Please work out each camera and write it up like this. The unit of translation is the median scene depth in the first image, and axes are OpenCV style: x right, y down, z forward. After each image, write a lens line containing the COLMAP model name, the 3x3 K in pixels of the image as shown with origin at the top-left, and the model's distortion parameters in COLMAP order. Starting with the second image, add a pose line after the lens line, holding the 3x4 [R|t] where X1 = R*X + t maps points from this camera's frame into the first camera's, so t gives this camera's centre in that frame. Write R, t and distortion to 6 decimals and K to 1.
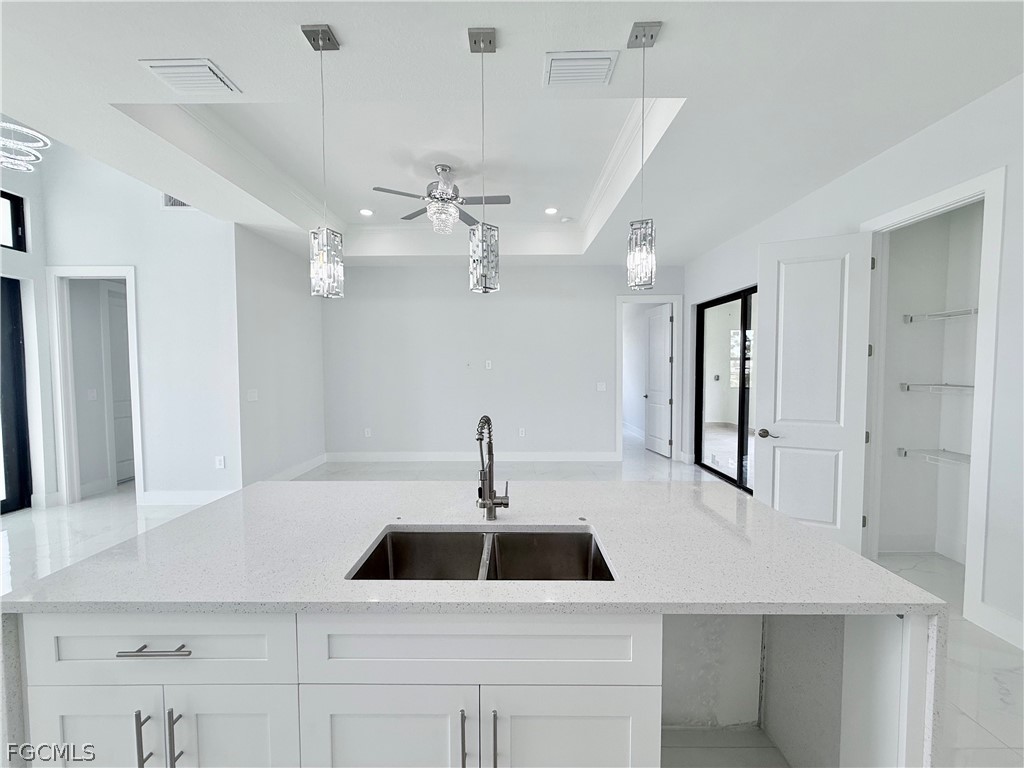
lens RADIAL K [[406.7, 0, 508.3], [0, 406.7, 384.7], [0, 0, 1]] dist [-0.000082, 0.000096]
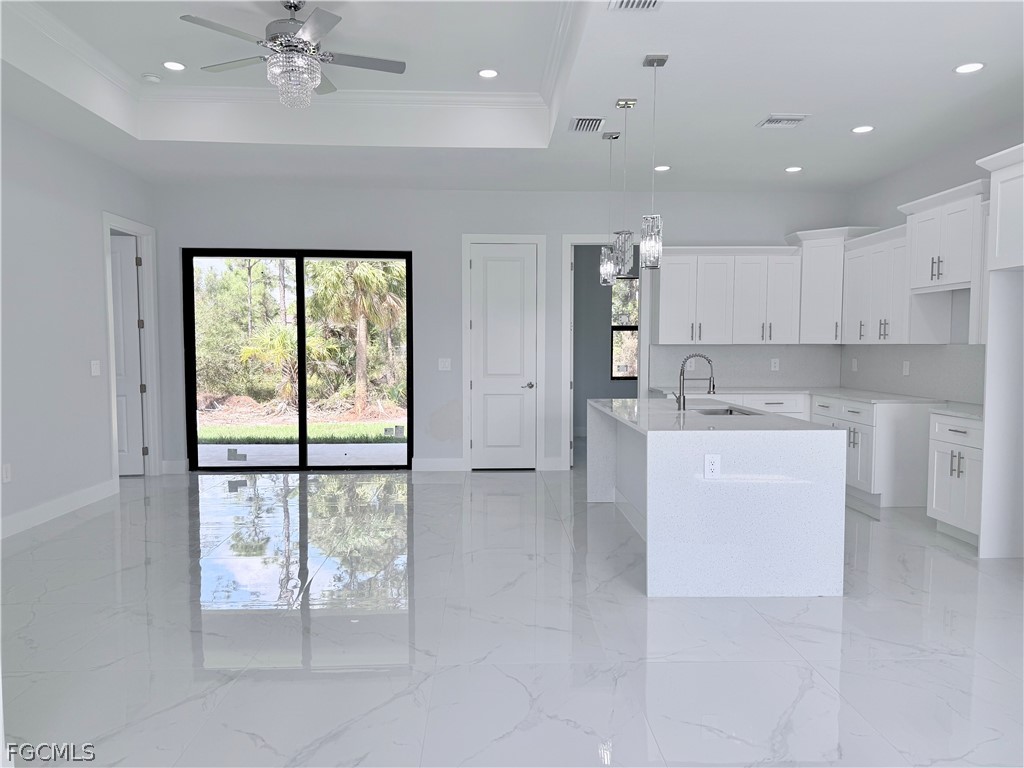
lens RADIAL K [[726.9, 0, 512.0], [0, 726.9, 384.0], [0, 0, 1]] dist [0.004776, 0.001557]
pose [[-0.043447, -0.052692, 0.997665, -1.010648], [0.049788, 0.997253, 0.054839, -0.000196], [-0.997814, 0.052055, -0.040705, 0.584901]]
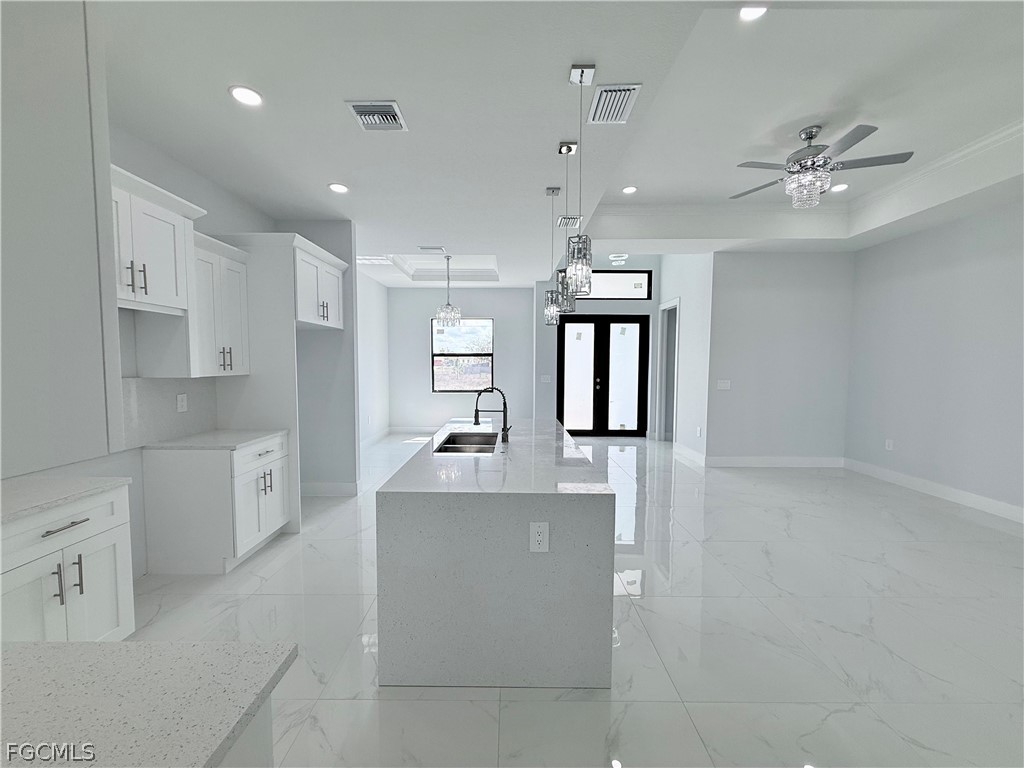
lens RADIAL K [[406.7, 0, 508.3], [0, 406.7, 384.7], [0, 0, 1]] dist [-0.000082, 0.000096]
pose [[-0.002483, 0.060216, -0.998182, 0.570727], [-0.048854, 0.996986, 0.060265, -0.015978], [0.998803, 0.048915, 0.000466, 0.307717]]
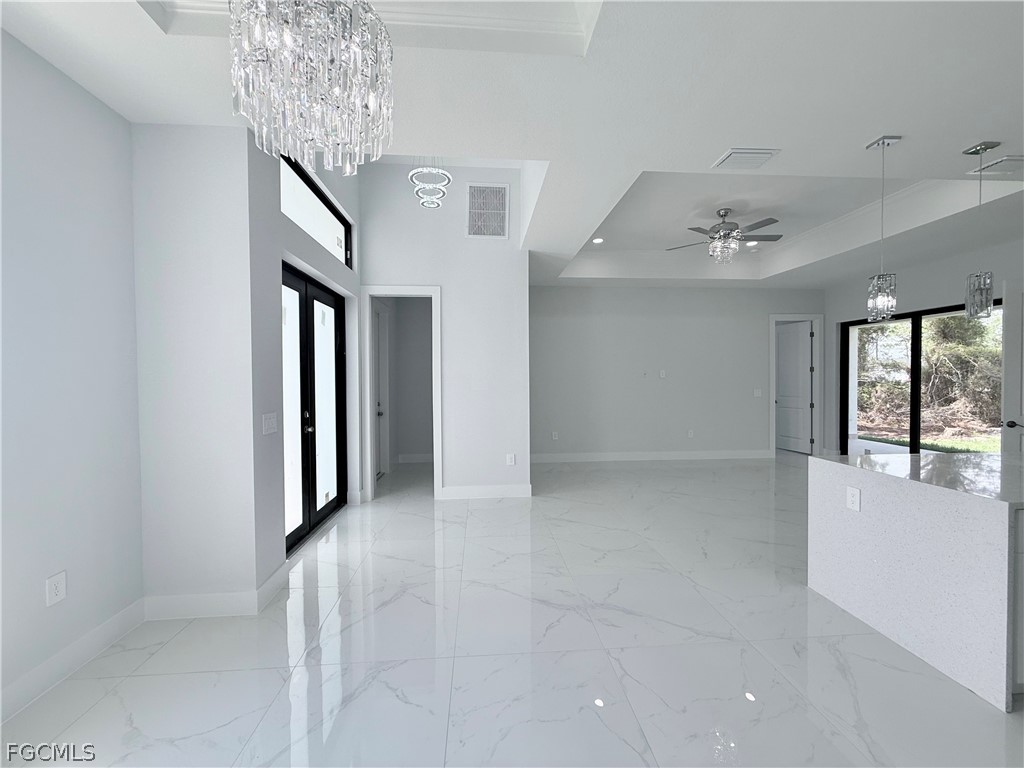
lens RADIAL K [[406.7, 0, 508.3], [0, 406.7, 384.7], [0, 0, 1]] dist [-0.000082, 0.000096]
pose [[0.997170, -0.004032, 0.075070, -0.701998], [0.006309, 0.999526, -0.030125, 0.014766], [-0.074913, 0.030513, 0.996723, -0.116161]]
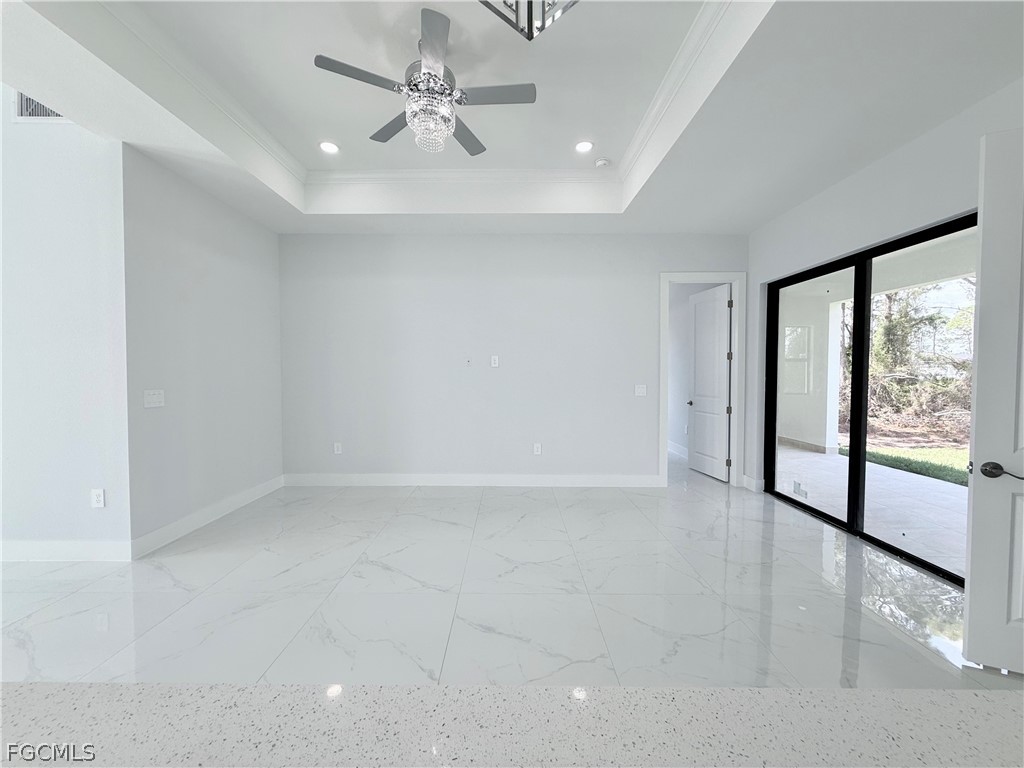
lens RADIAL K [[406.7, 0, 508.3], [0, 406.7, 384.7], [0, 0, 1]] dist [-0.000082, 0.000096]
pose [[0.999989, 0.004662, 0.000254, -0.028057], [-0.004657, 0.999871, -0.015378, 0.009017], [-0.000326, 0.015377, 0.999882, 0.285744]]
